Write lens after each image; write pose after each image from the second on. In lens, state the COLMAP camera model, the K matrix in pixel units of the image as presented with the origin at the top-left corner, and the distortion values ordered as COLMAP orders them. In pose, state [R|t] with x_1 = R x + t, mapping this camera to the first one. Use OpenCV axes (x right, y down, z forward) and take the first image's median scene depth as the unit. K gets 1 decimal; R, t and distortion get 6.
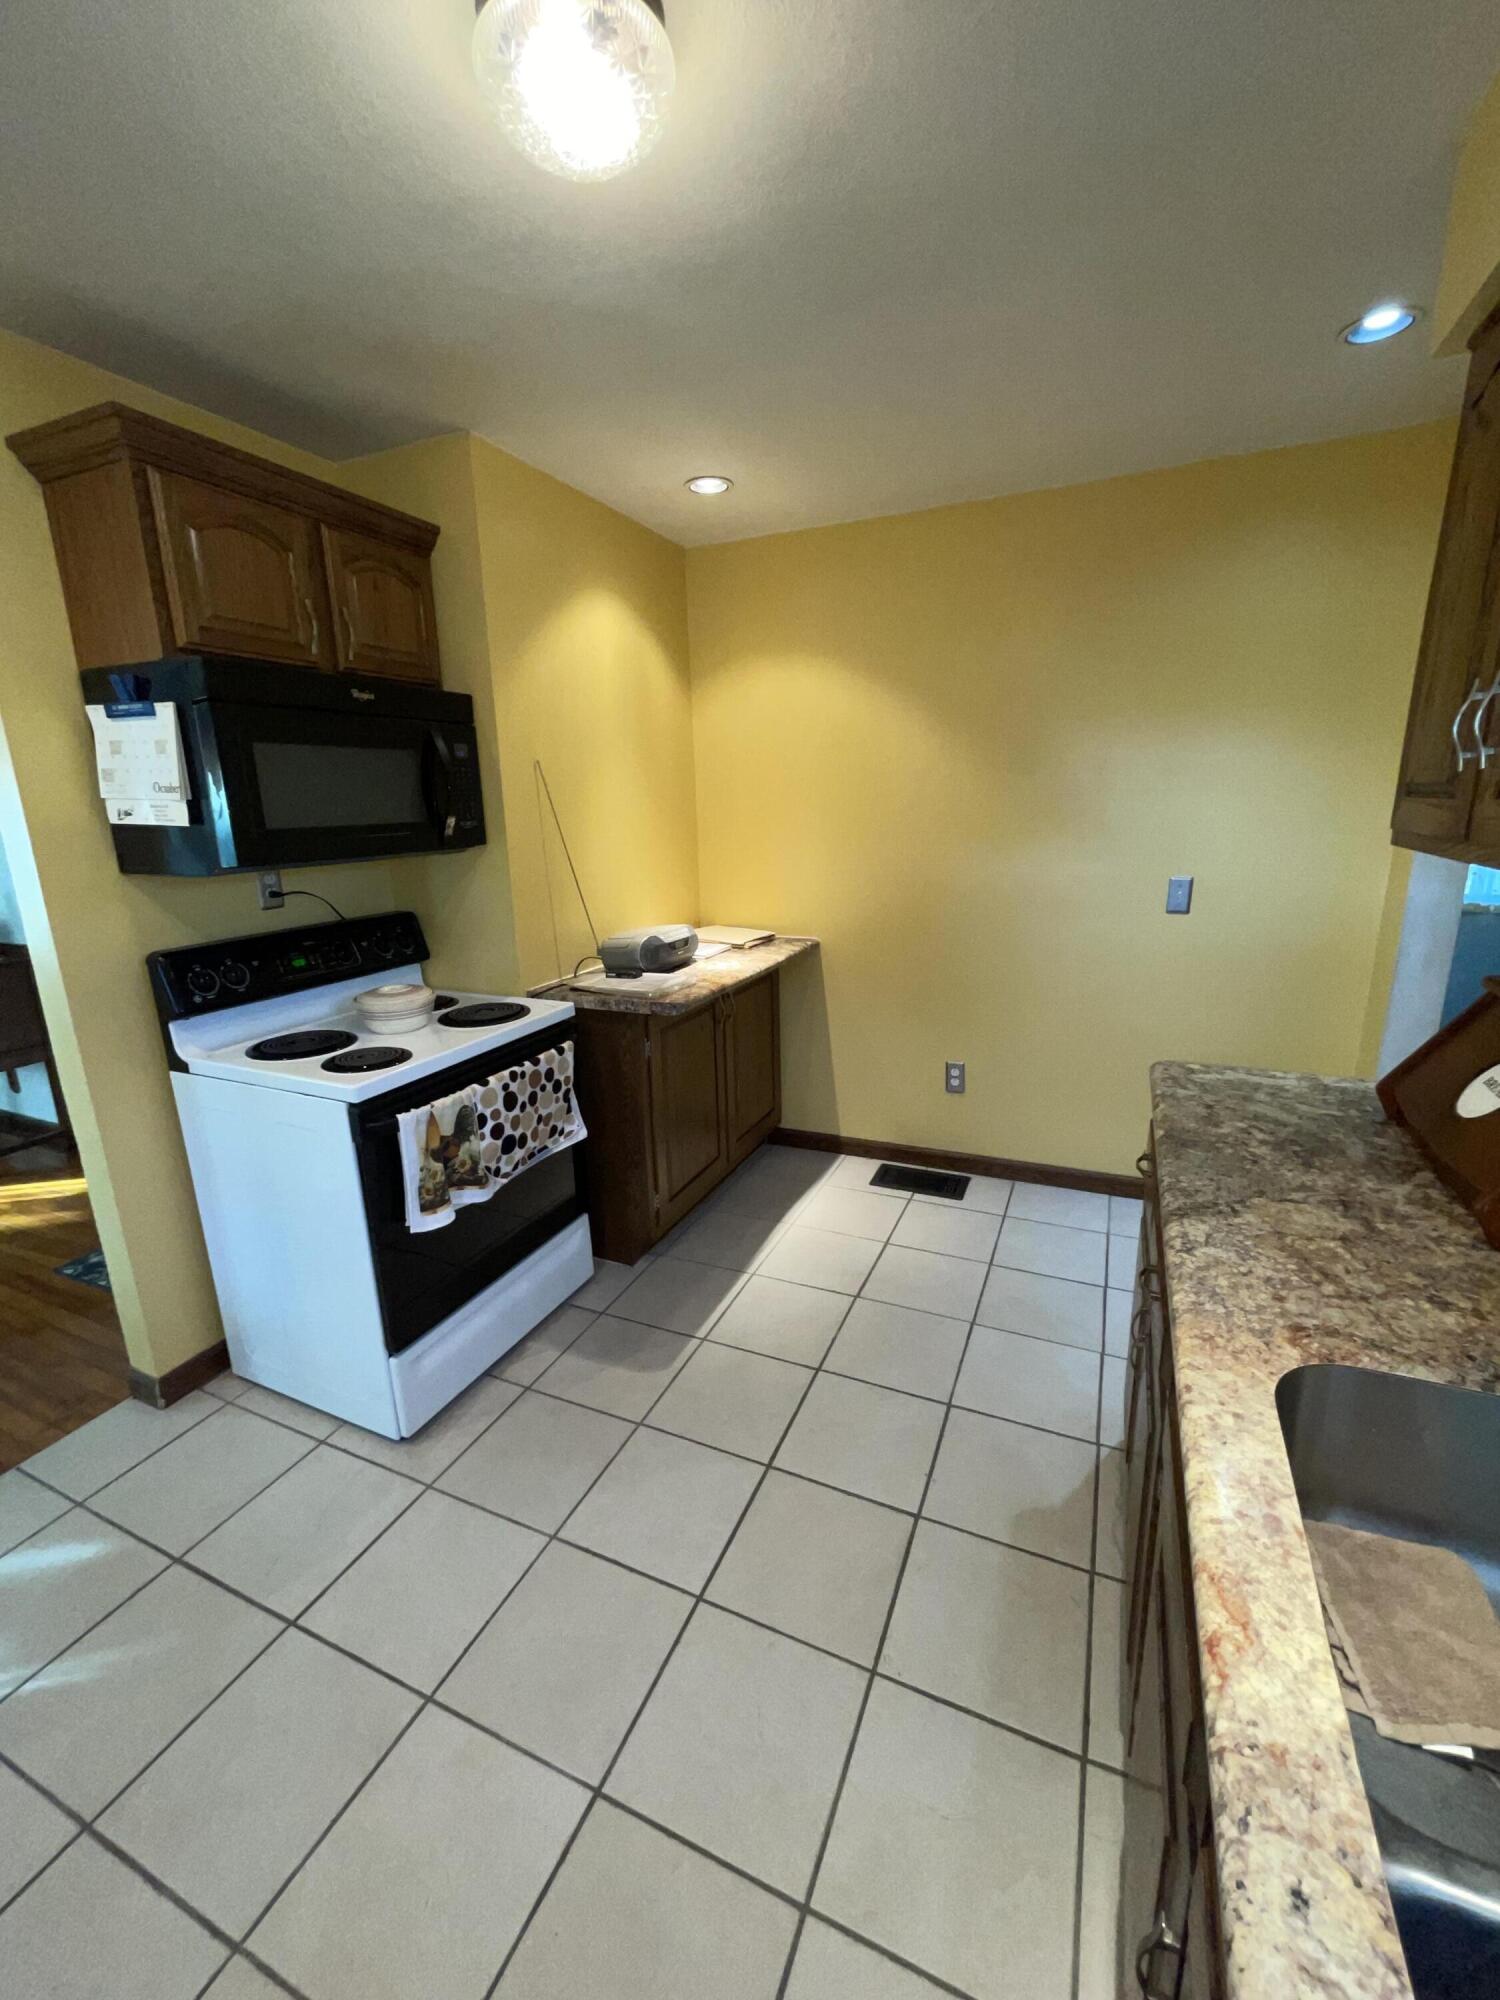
lens RADIAL K [[817.8, 0, 748.3], [0, 817.8, 996.0], [0, 0, 1]] dist [-0.005165, -0.000047]
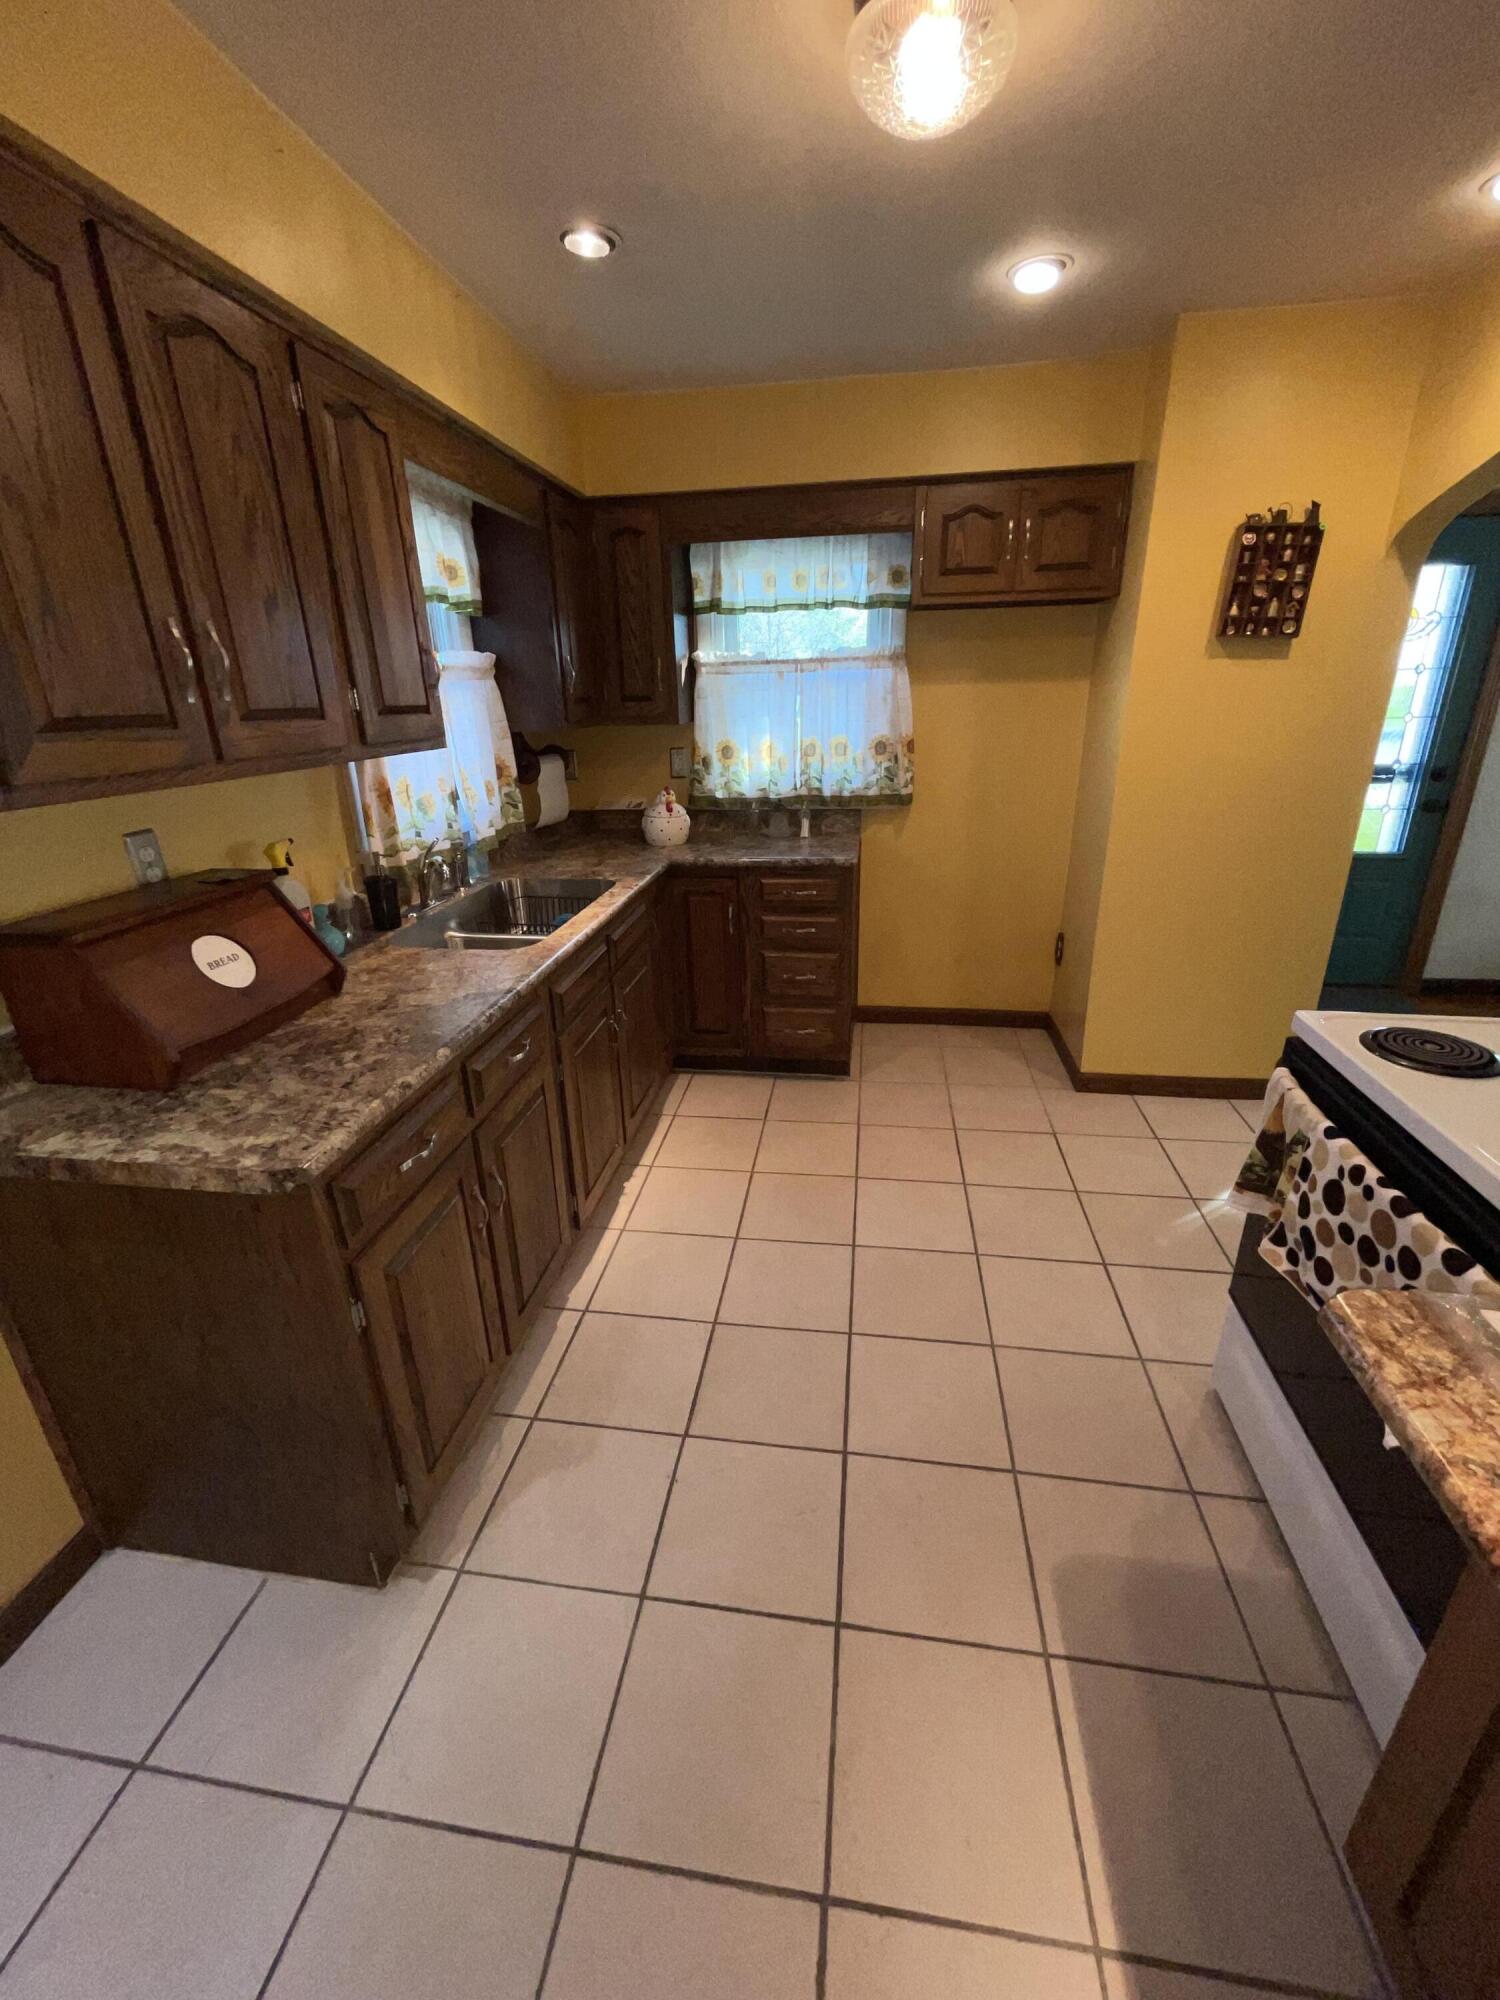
lens RADIAL K [[817.8, 0, 744.5], [0, 817.8, 1002.8], [0, 0, 1]] dist [-0.005165, -0.000047]
pose [[-0.962786, 0.140136, -0.231093, 0.371820], [-0.016838, 0.822304, 0.568799, -0.485104], [0.269738, 0.551523, -0.789344, 1.915568]]
